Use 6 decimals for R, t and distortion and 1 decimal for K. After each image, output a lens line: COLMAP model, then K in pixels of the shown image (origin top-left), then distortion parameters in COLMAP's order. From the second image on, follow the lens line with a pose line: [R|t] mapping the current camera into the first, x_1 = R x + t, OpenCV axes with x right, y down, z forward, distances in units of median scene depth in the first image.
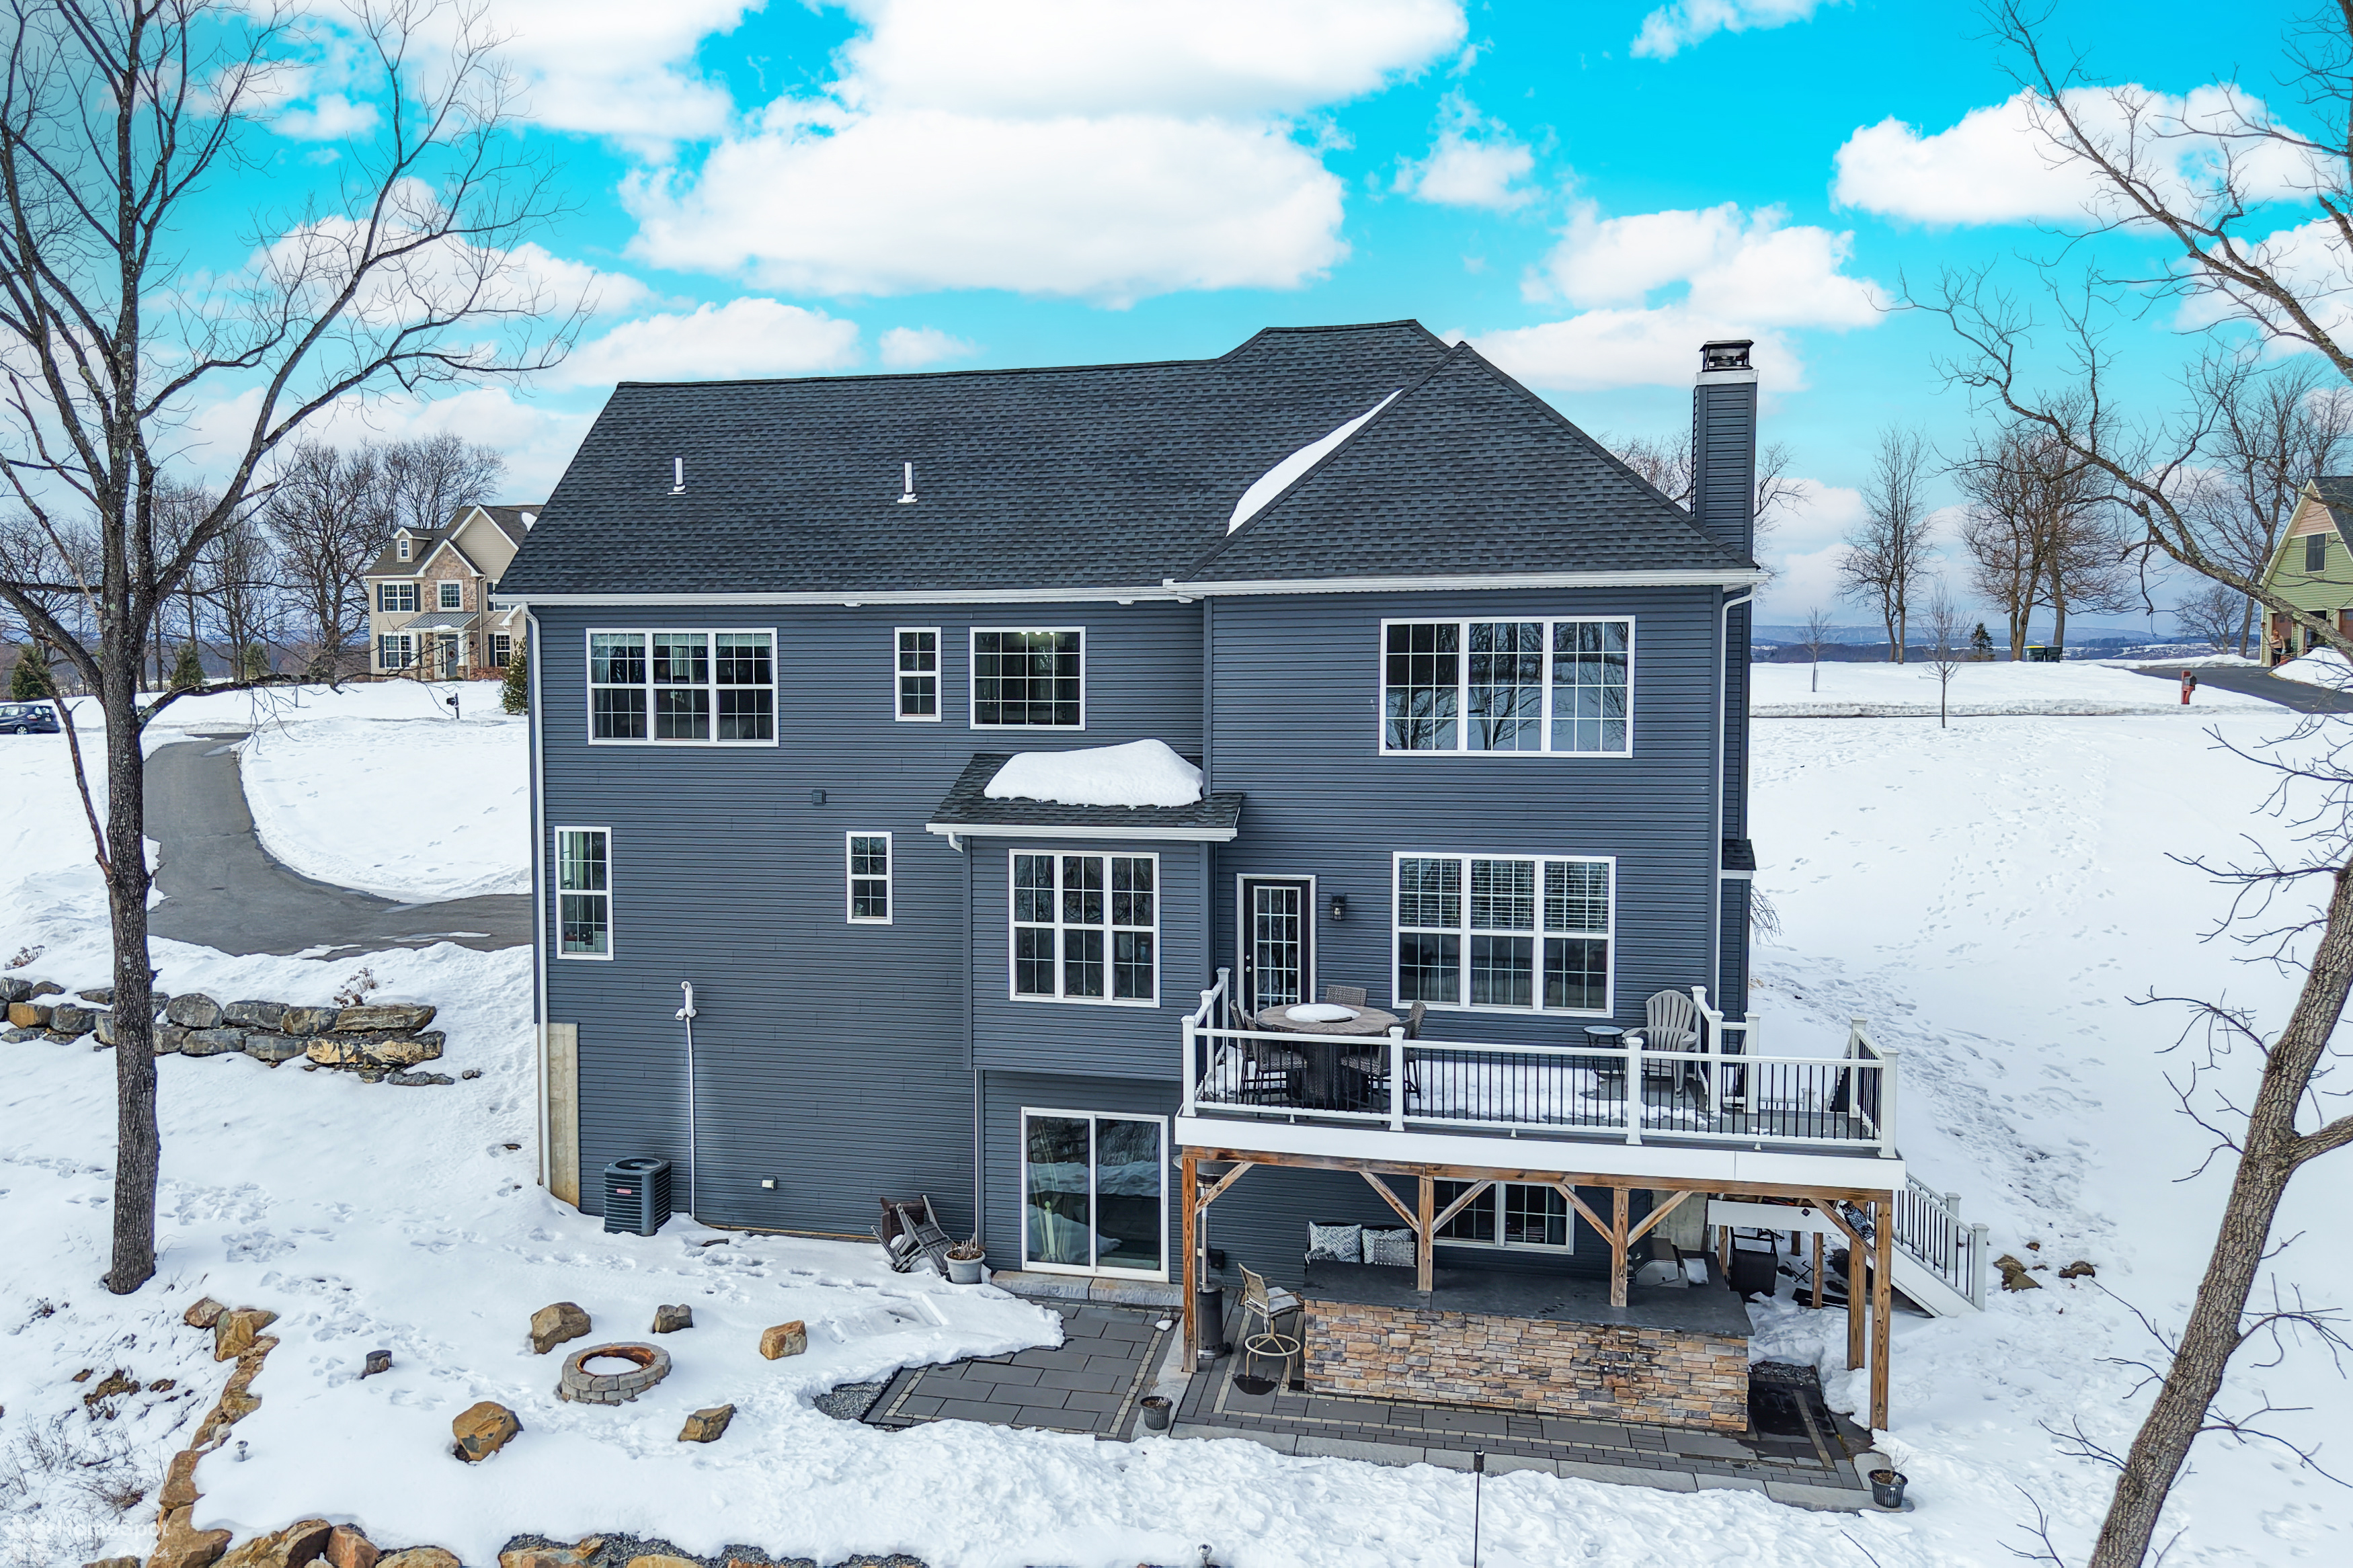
lens RADIAL K [[1862.2, 0, 985.6], [0, 1862.2, 780.7], [0, 0, 1]] dist [0.036440, -0.061716]
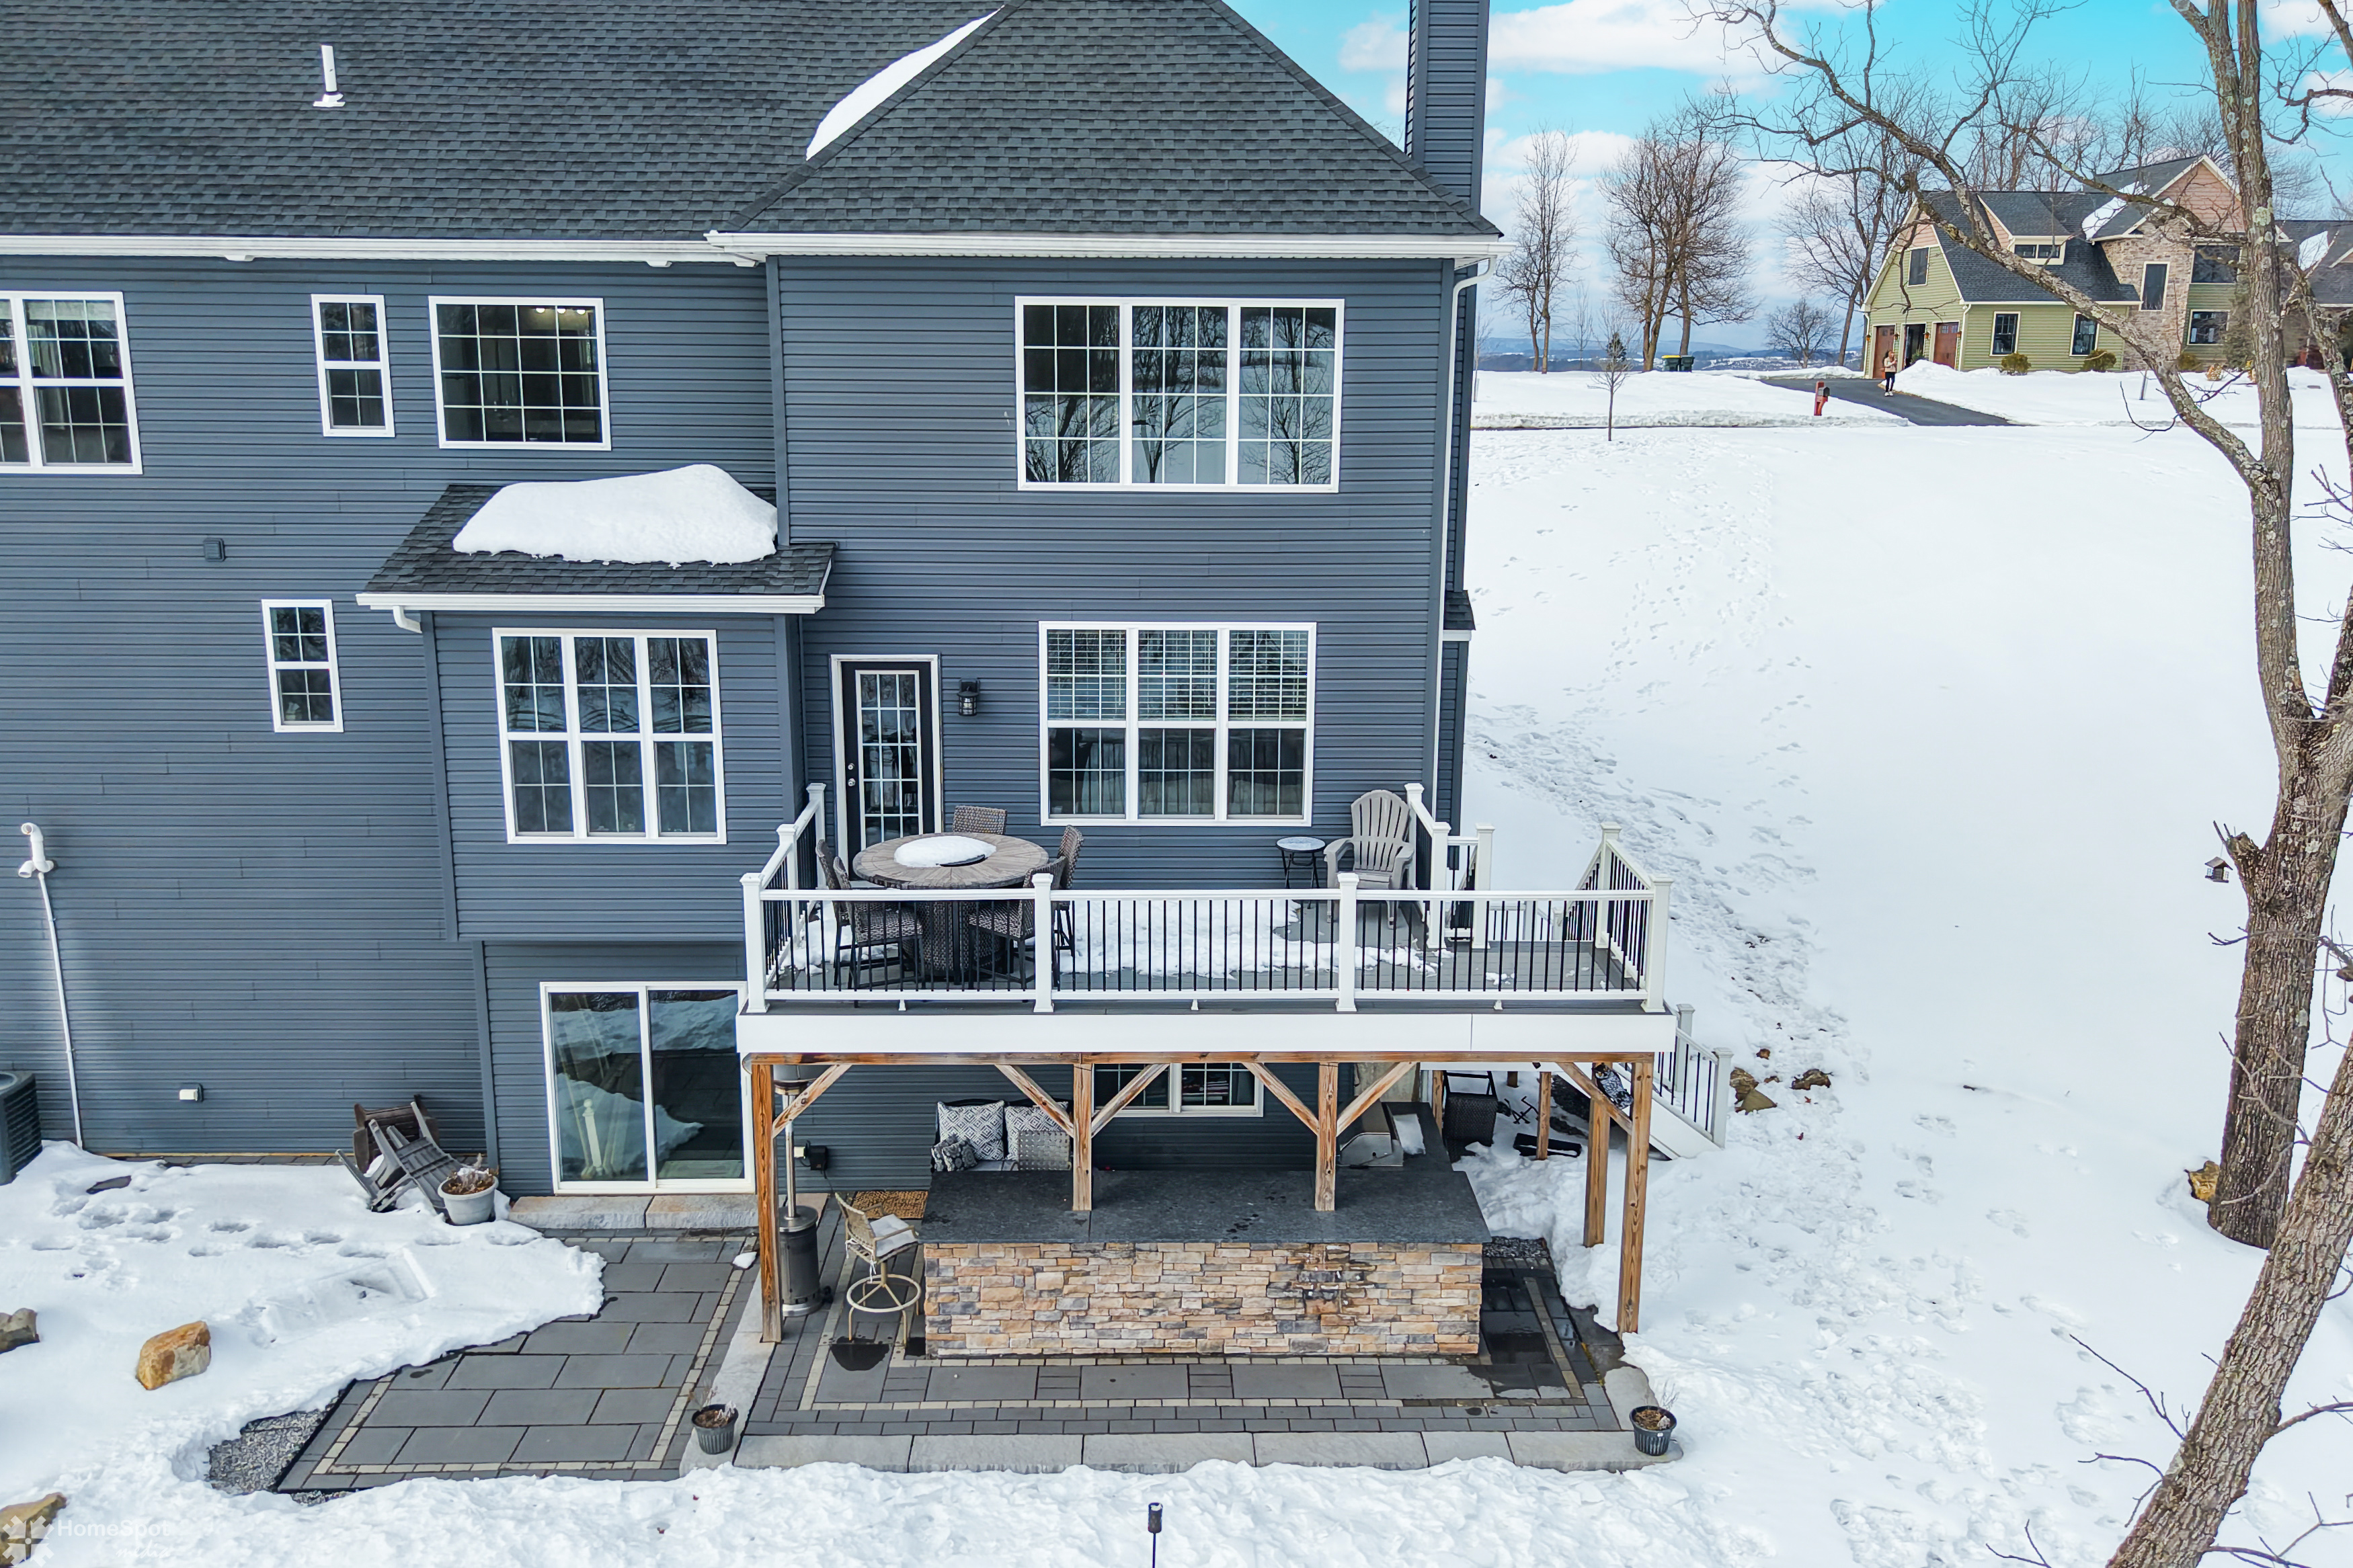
lens RADIAL K [[1877.0, 0, 1175.9], [0, 1877.0, 786.9], [0, 0, 1]] dist [0.070914, -0.110800]
pose [[0.962079, -0.047853, 0.268540, 0.066436], [0.005313, 0.987592, 0.156950, -0.013579], [-0.272718, -0.149572, 0.950396, 0.258033]]
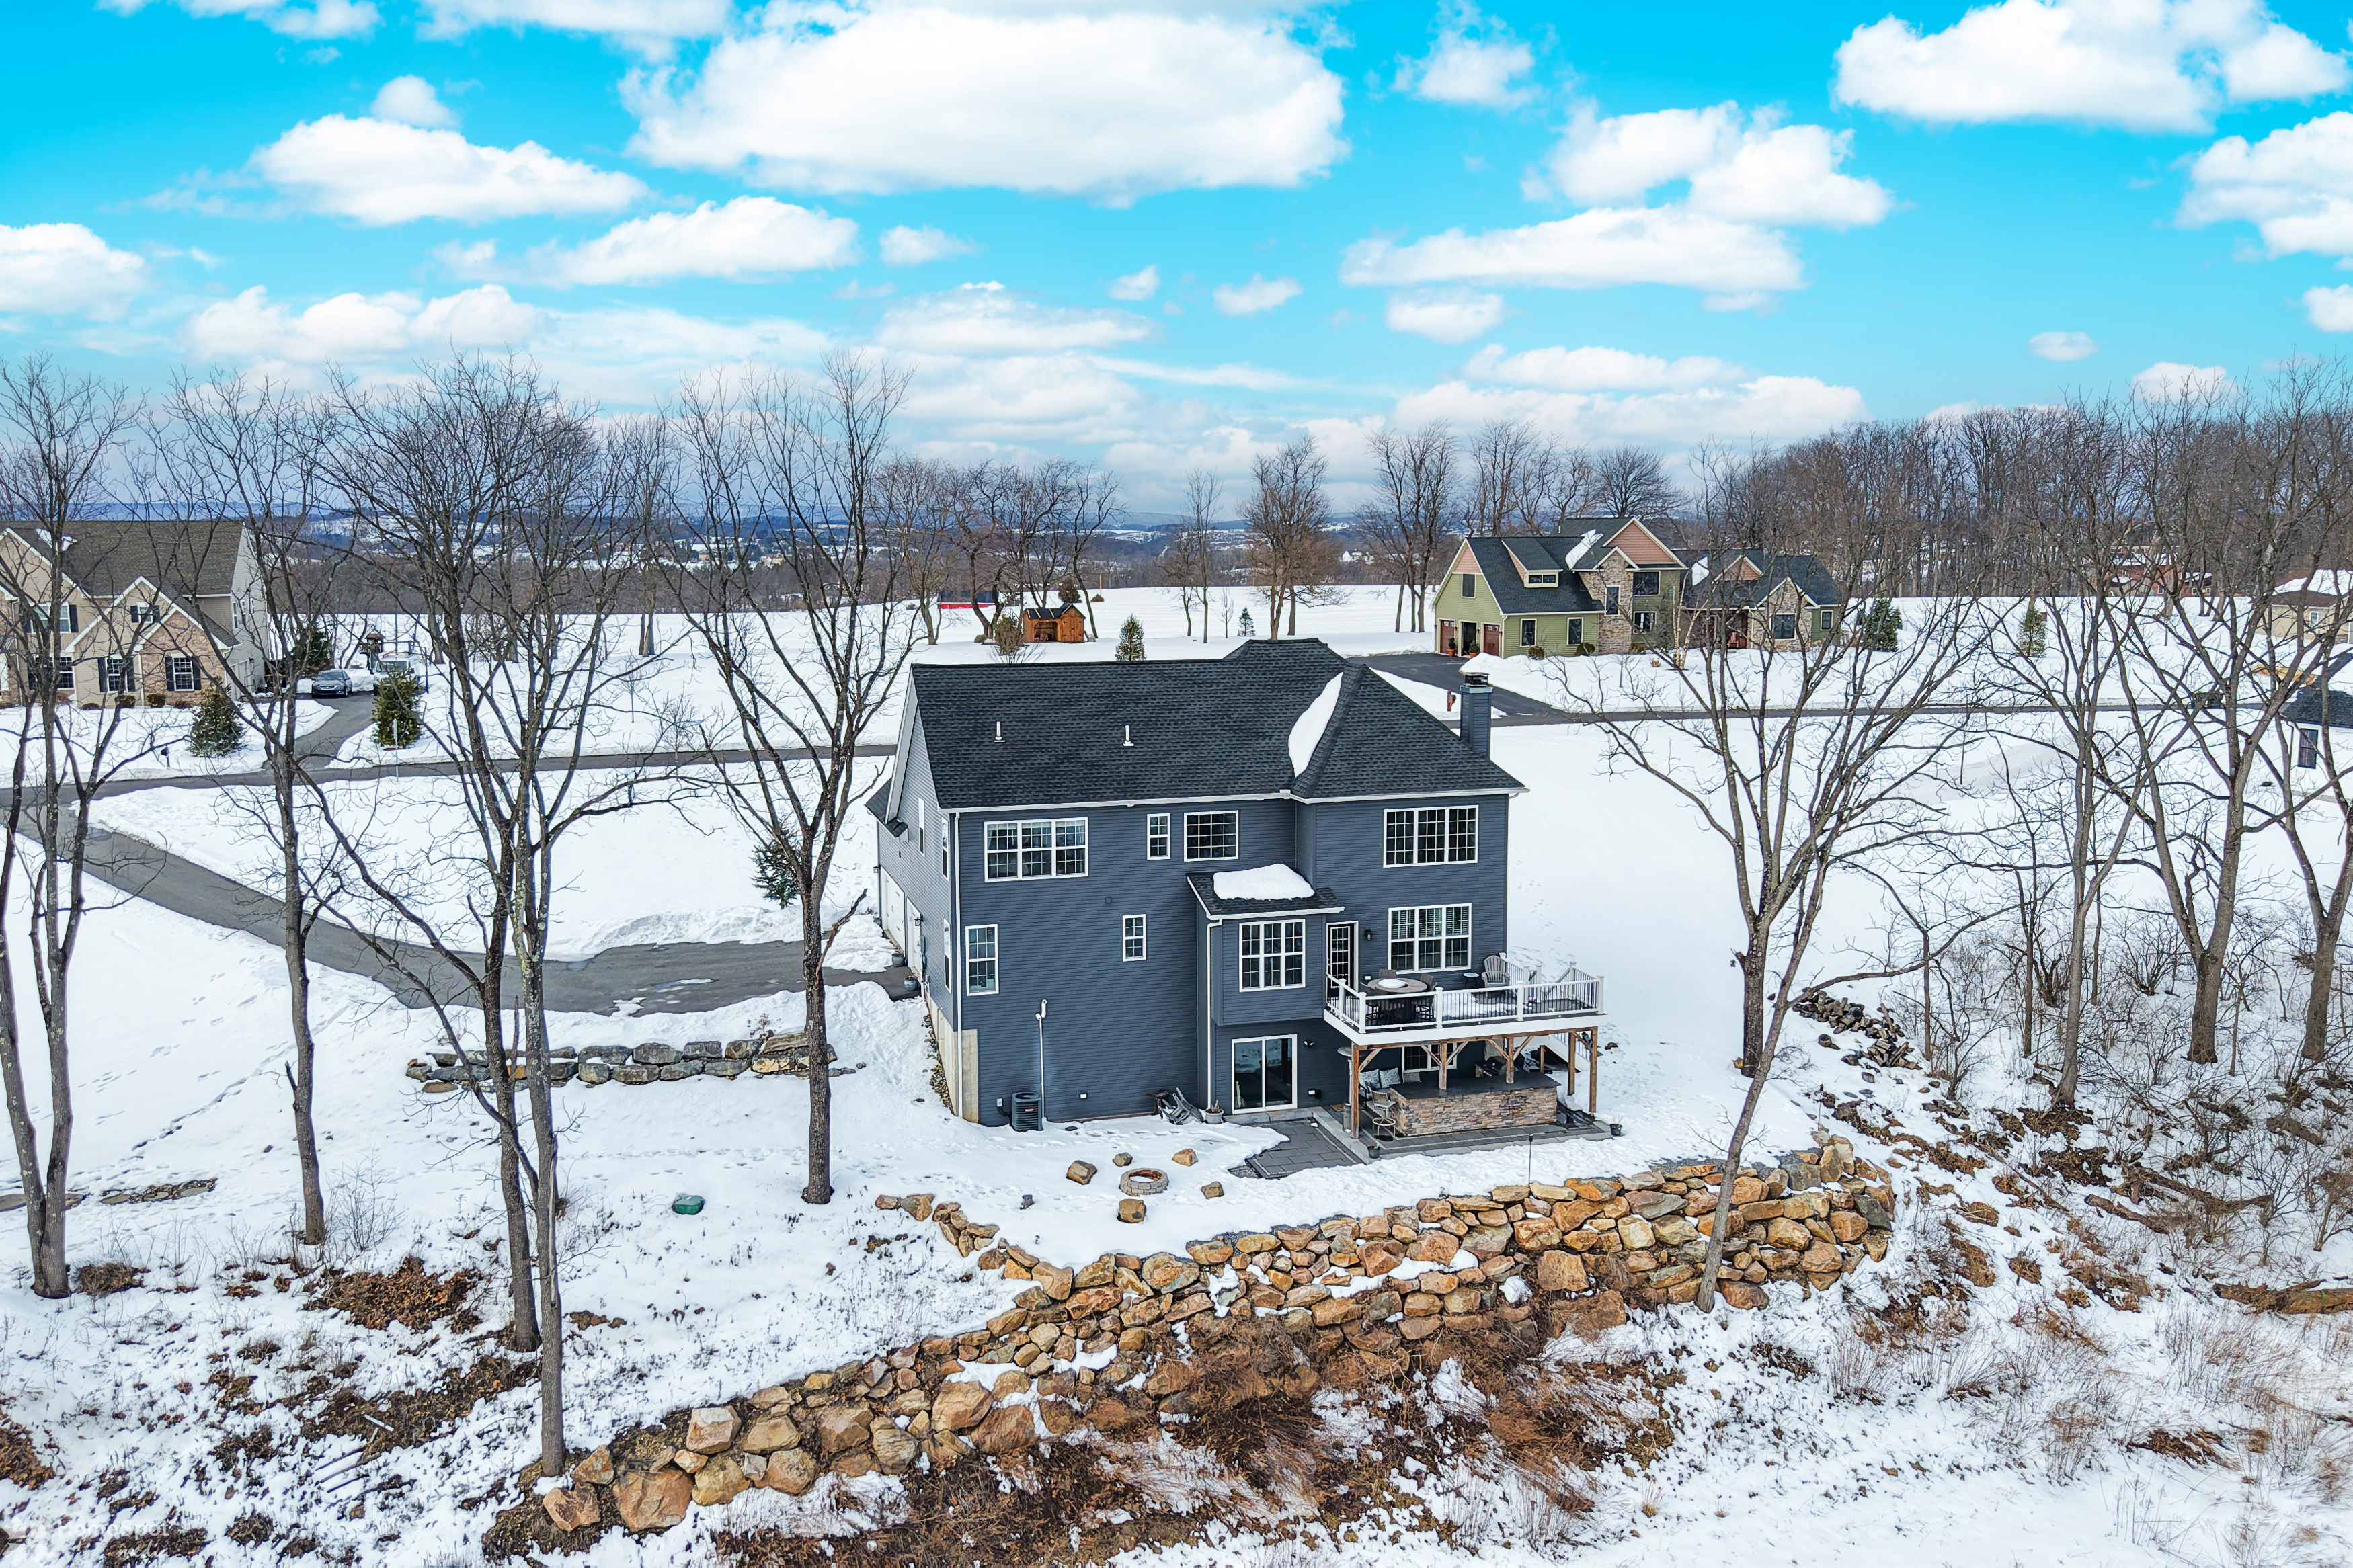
lens RADIAL K [[1878.4, 0, 1165.2], [0, 1878.4, 735.6], [0, 0, 1]] dist [0.081087, -0.096690]
pose [[0.857584, -0.054873, 0.511409, -1.195551], [0.033894, 0.998161, 0.050262, -0.300995], [-0.513226, -0.025770, 0.857866, -0.854667]]
